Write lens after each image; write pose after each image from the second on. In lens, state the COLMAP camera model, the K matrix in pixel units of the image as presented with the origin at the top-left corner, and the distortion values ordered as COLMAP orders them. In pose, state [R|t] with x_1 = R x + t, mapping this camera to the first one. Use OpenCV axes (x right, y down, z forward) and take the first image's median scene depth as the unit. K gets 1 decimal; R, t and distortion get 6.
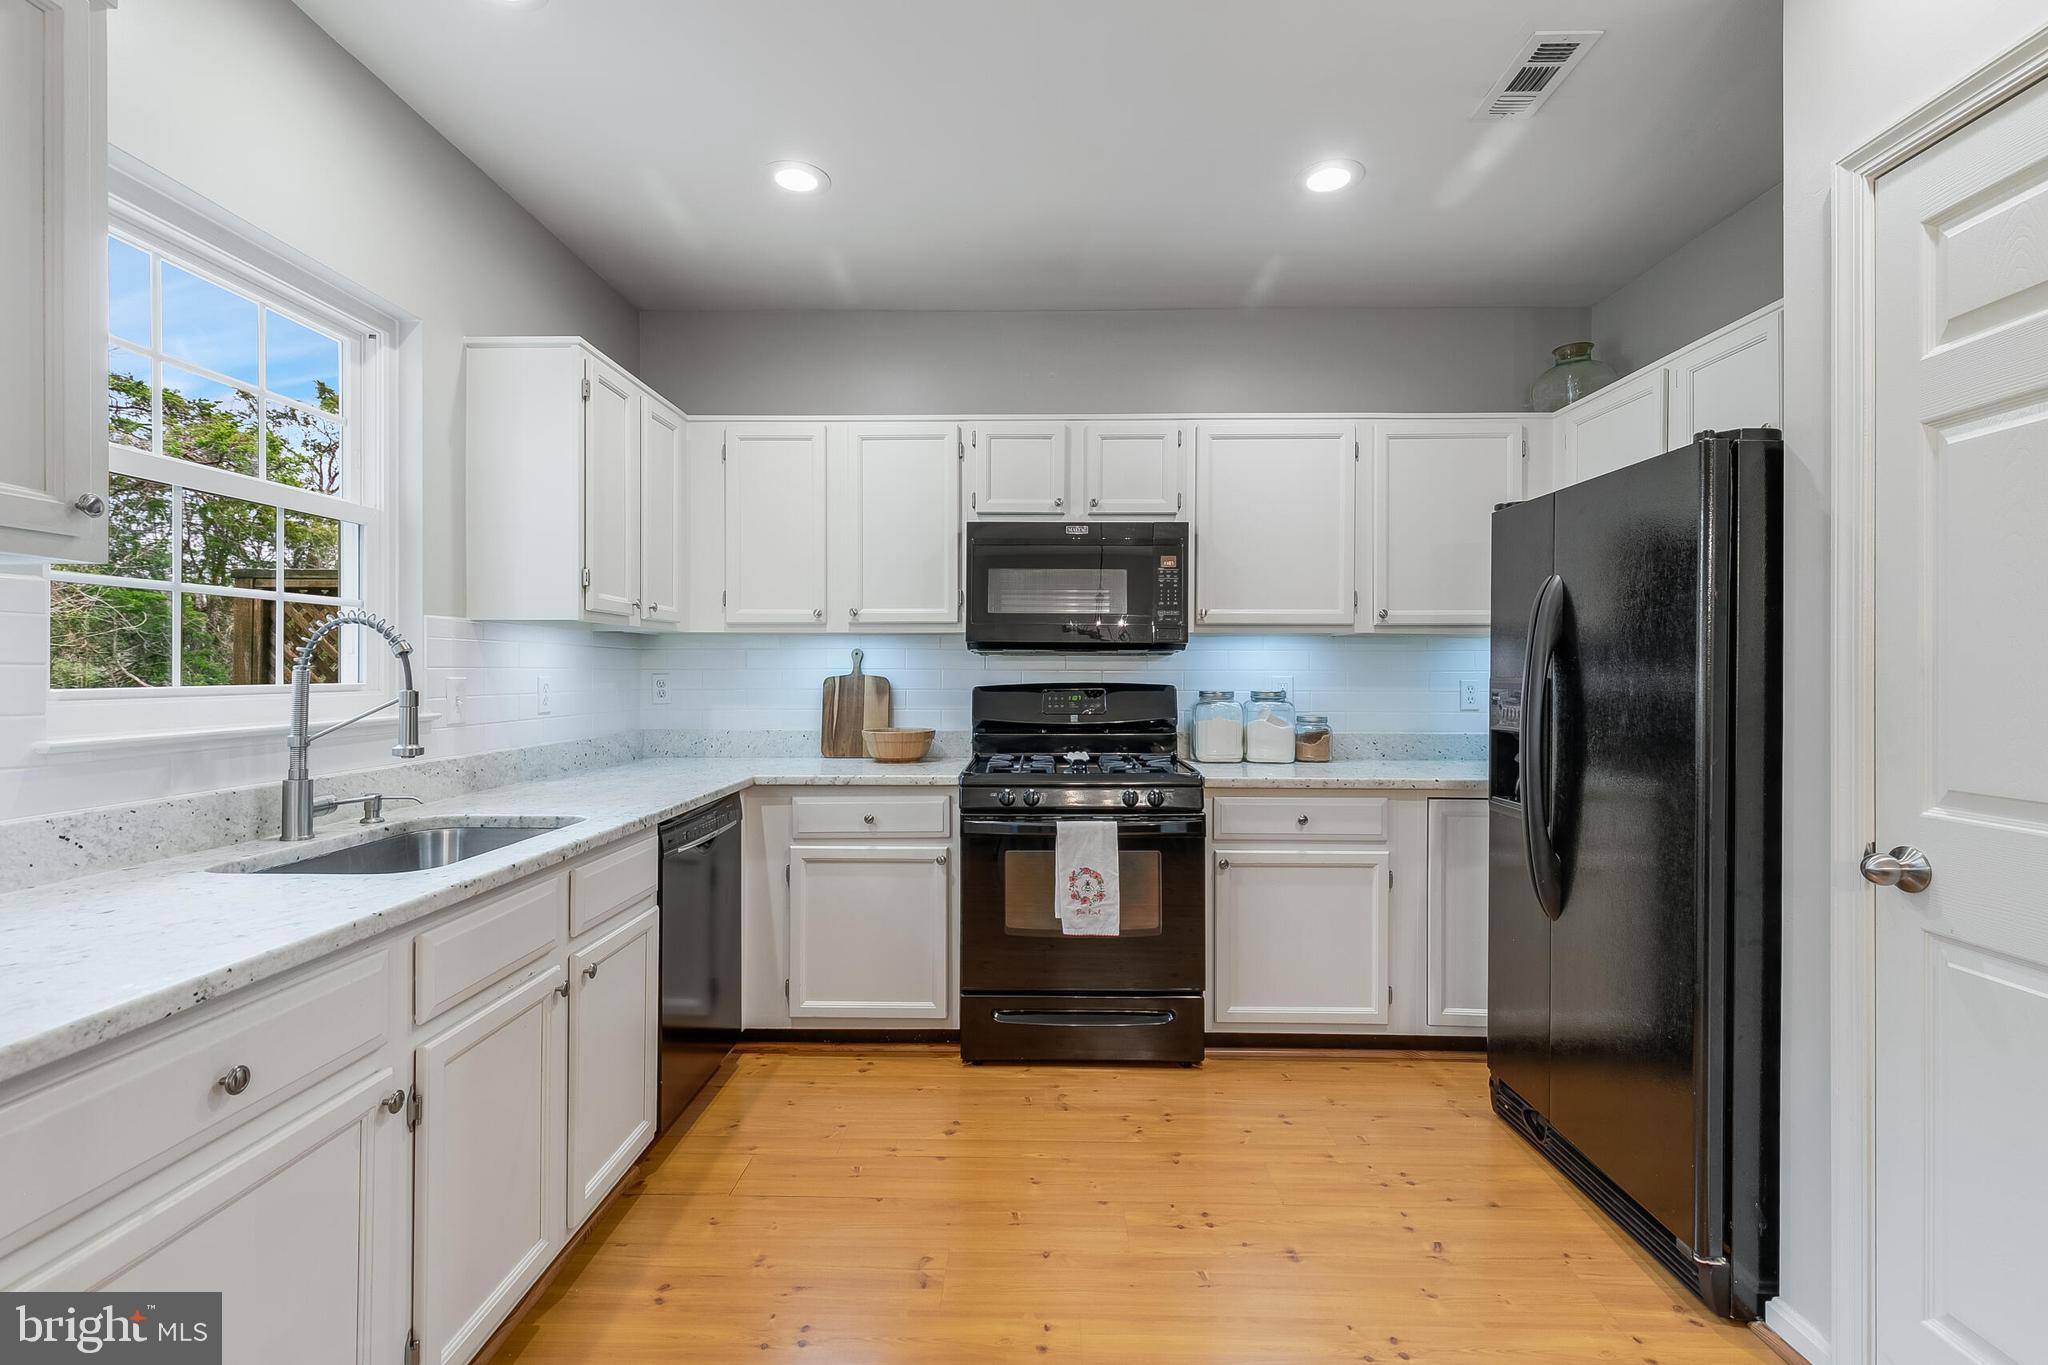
lens RADIAL K [[915.1, 0, 1025.9], [0, 915.1, 673.2], [0, 0, 1]] dist [0.002241, -0.000136]
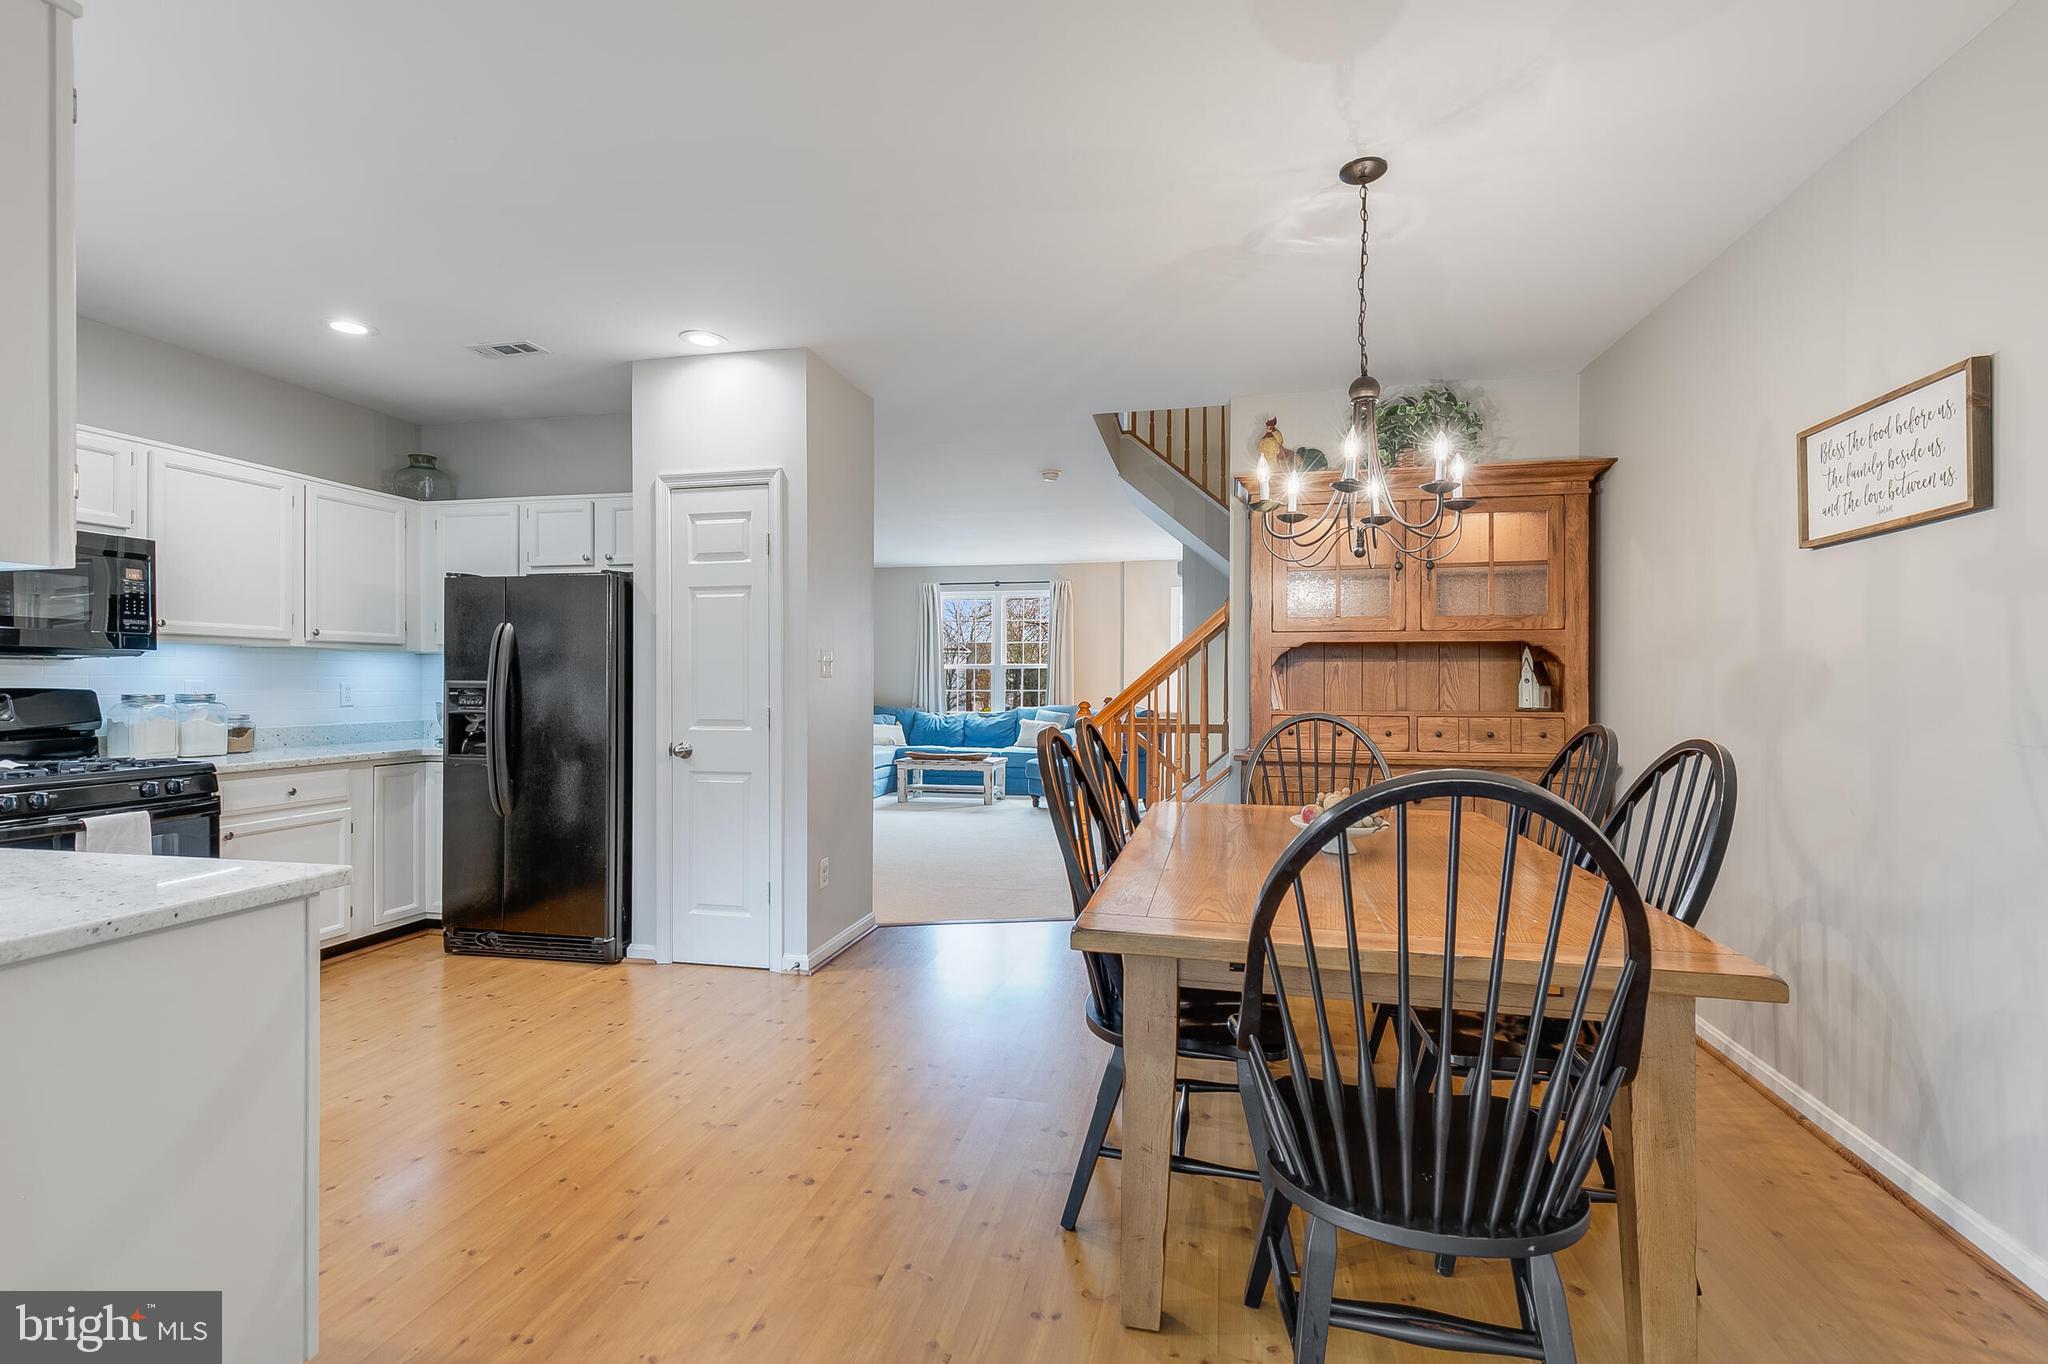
lens RADIAL K [[923.4, 0, 1024.0], [0, 923.4, 682.0], [0, 0, 1]] dist [0.004298, -0.000265]
pose [[0.185714, -0.001822, 0.982602, -0.727242], [-0.000516, 0.999998, 0.001952, 0.002490], [-0.982604, -0.000869, 0.185713, -0.235786]]
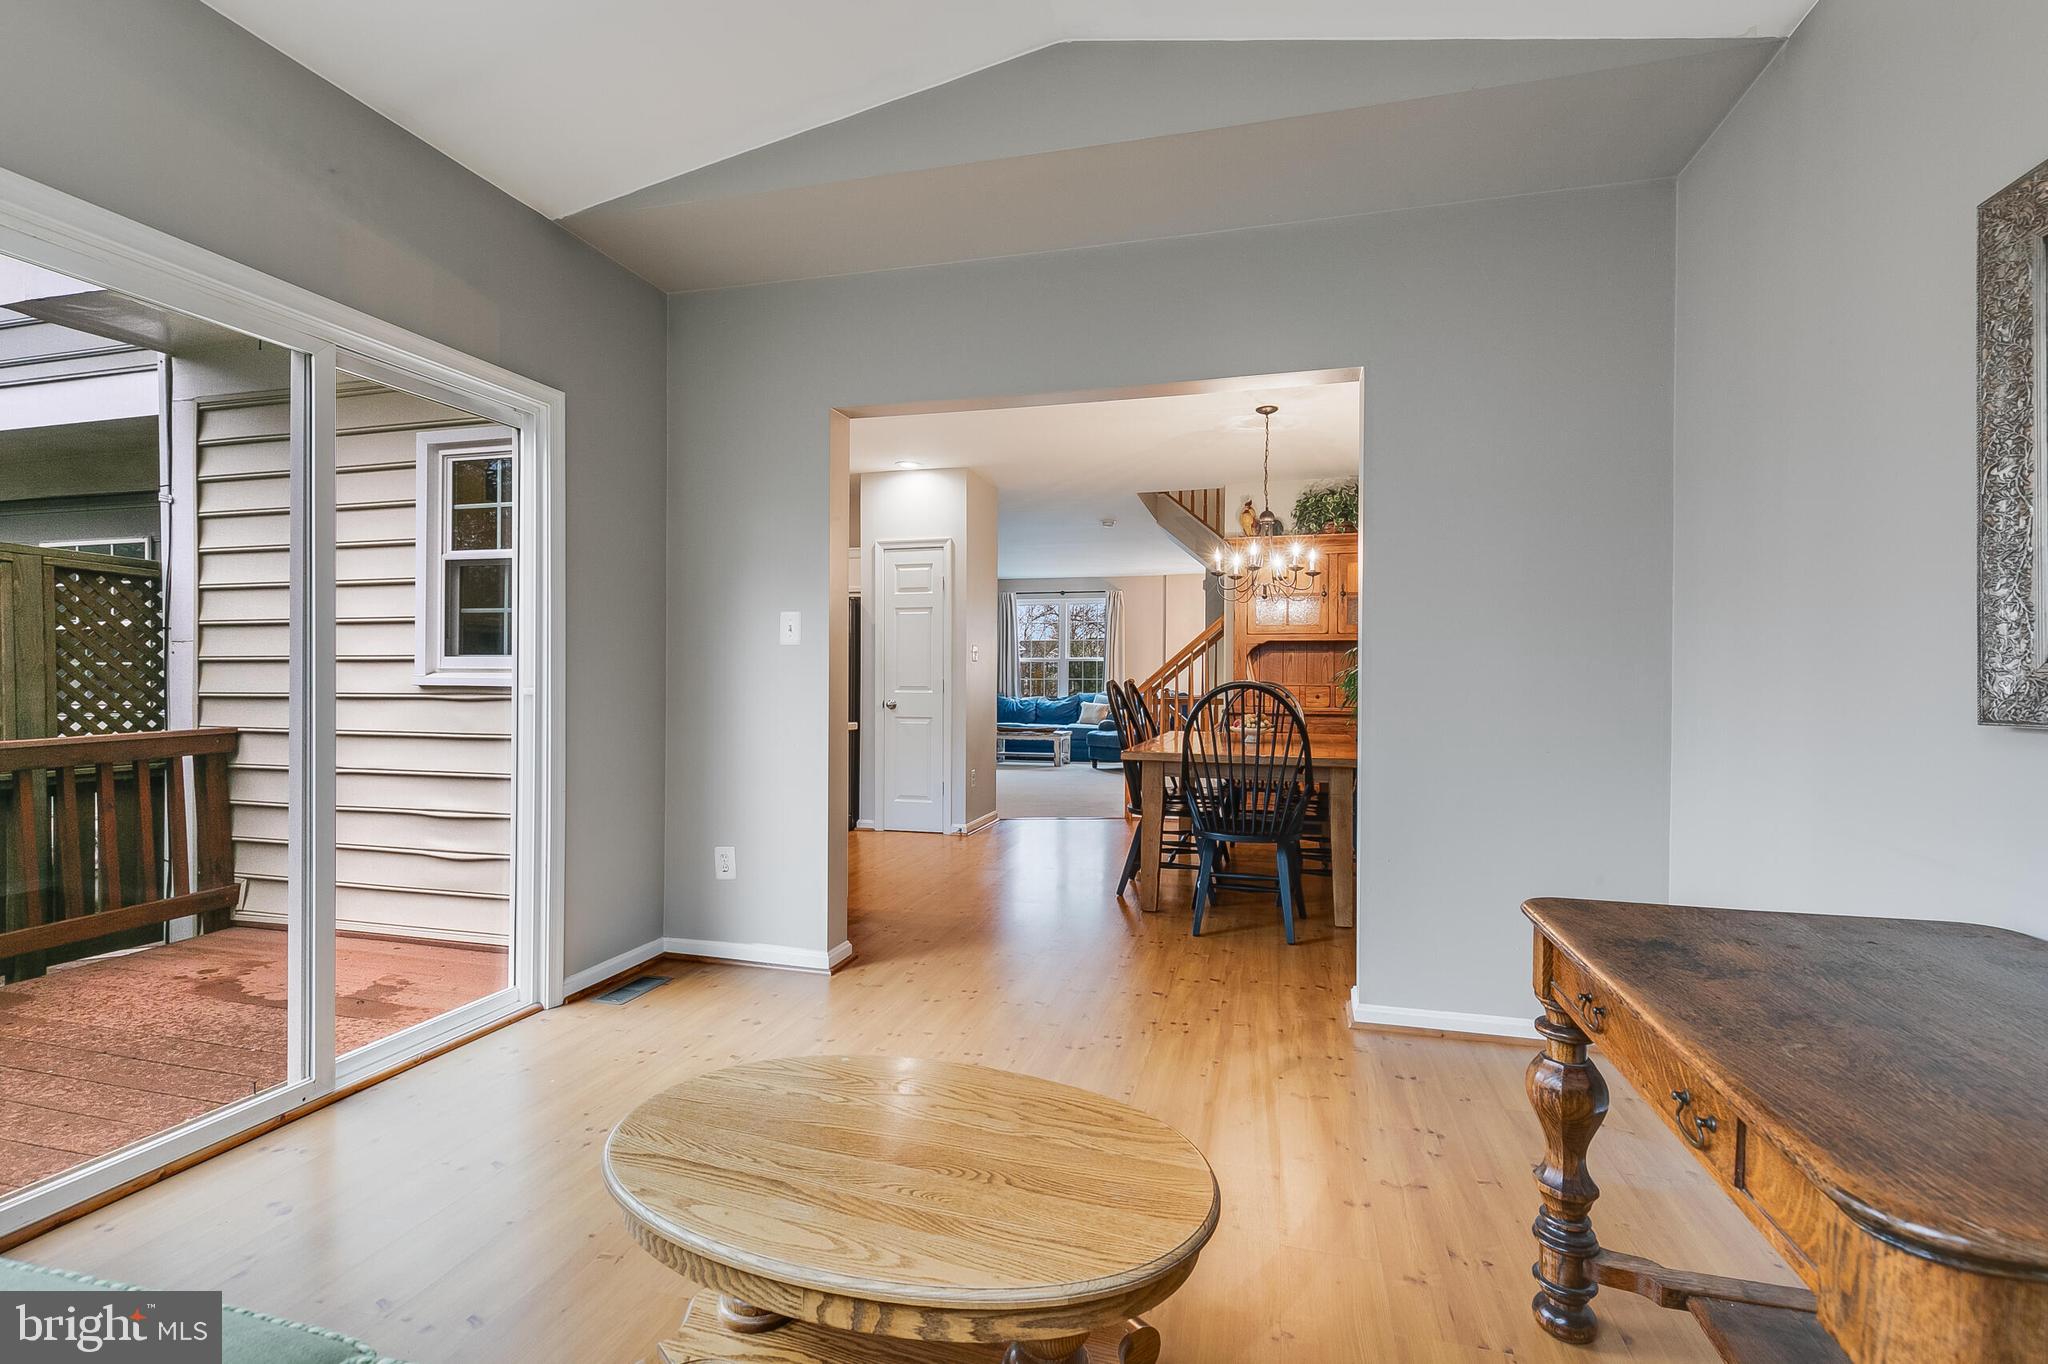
lens RADIAL K [[915.8, 0, 1024.0], [0, 915.8, 682.0], [0, 0, 1]] dist [0.005072, 0.000327]
pose [[0.241416, -0.004605, 0.970411, -1.567497], [-0.003492, 0.999978, 0.005614, 0.034435], [-0.970415, -0.004744, 0.241395, -0.353387]]
